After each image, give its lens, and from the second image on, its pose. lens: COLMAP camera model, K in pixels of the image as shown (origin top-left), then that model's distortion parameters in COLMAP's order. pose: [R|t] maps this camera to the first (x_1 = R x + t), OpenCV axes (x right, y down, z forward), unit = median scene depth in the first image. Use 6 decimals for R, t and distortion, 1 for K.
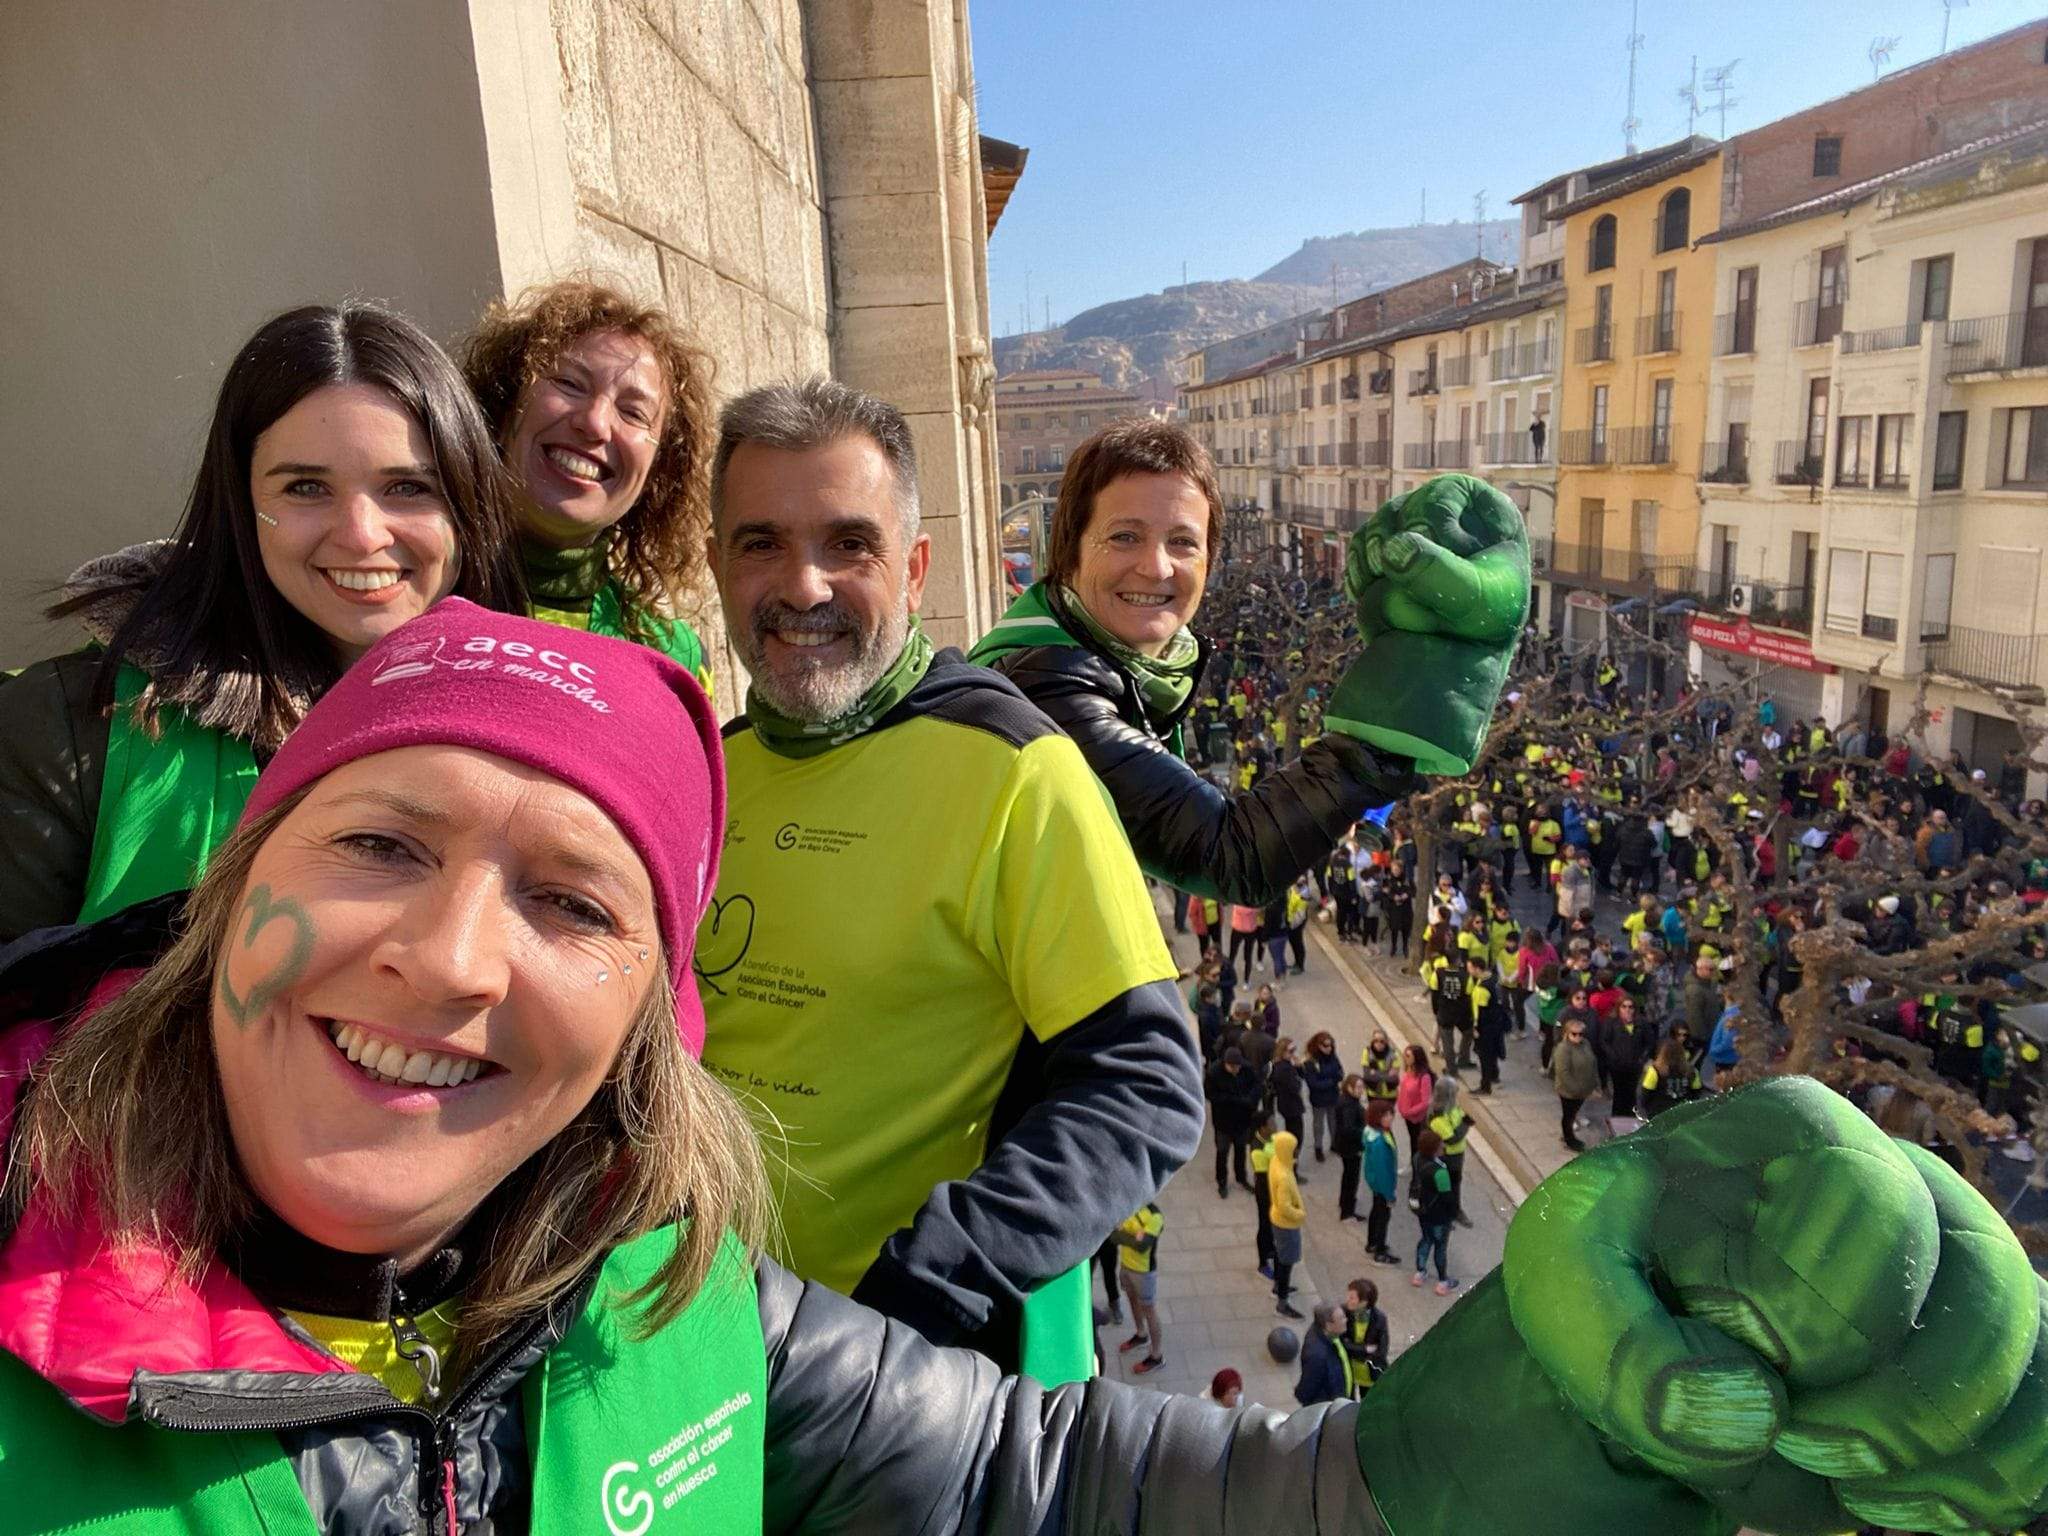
lens RADIAL K [[1300.8, 0, 1024.0], [0, 1300.8, 768.0], [0, 0, 1]] dist [0.065077, -0.064668]
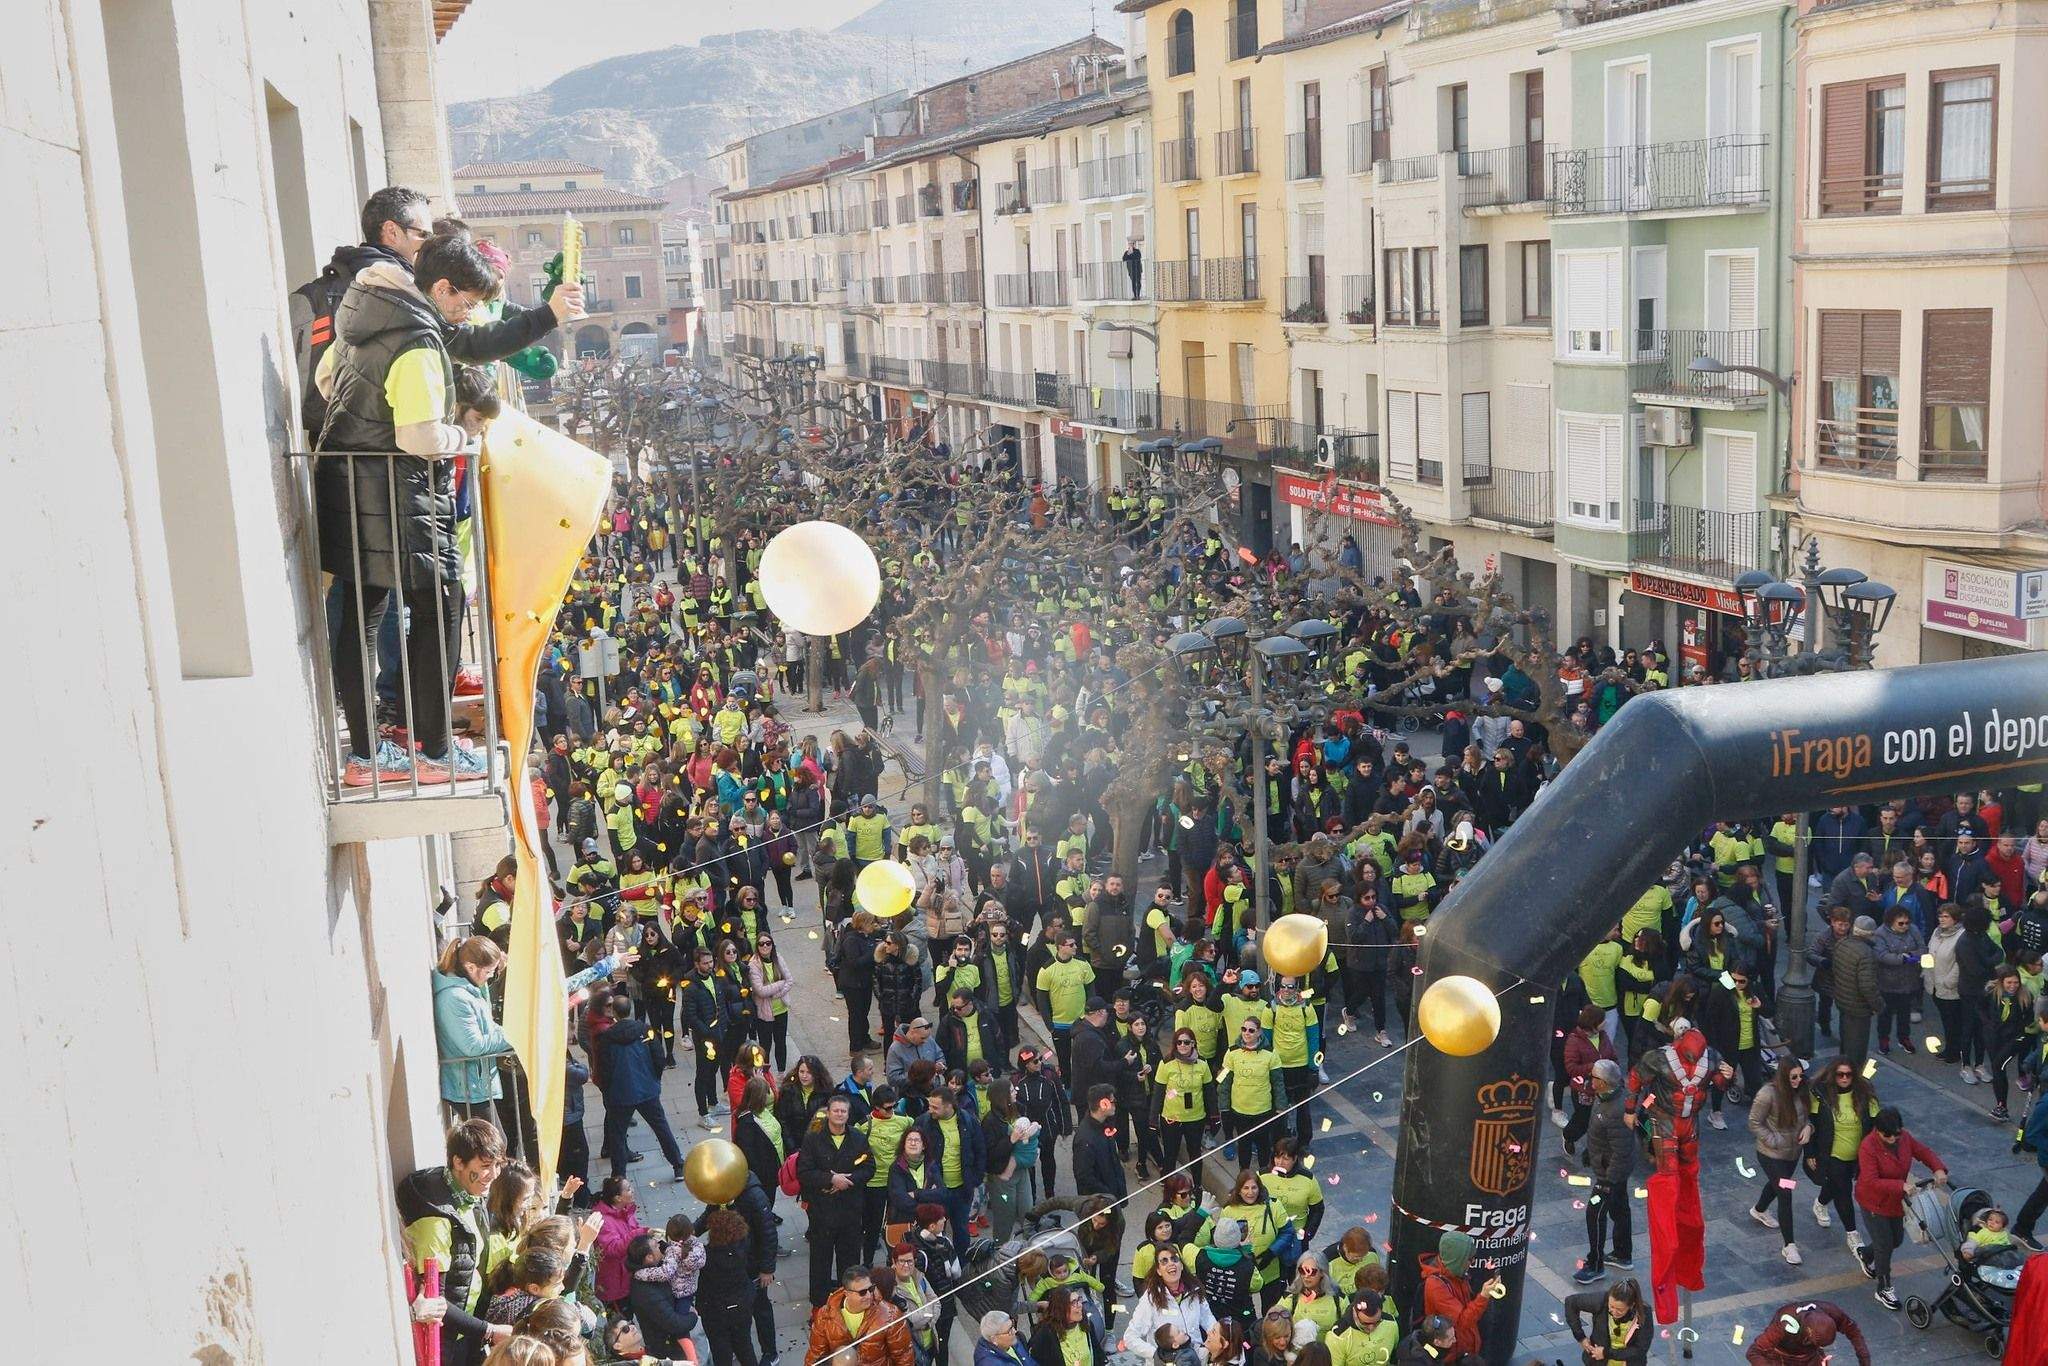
lens RADIAL K [[2114.3, 0, 1024.0], [0, 2114.3, 683.0], [0, 0, 1]] dist [0.010190, 0.010730]
pose [[0.970717, -0.042182, 0.236494, 0.003030], [0.054459, 0.997473, -0.045621, 0.050458], [-0.233972, 0.057164, 0.970561, -0.200892]]
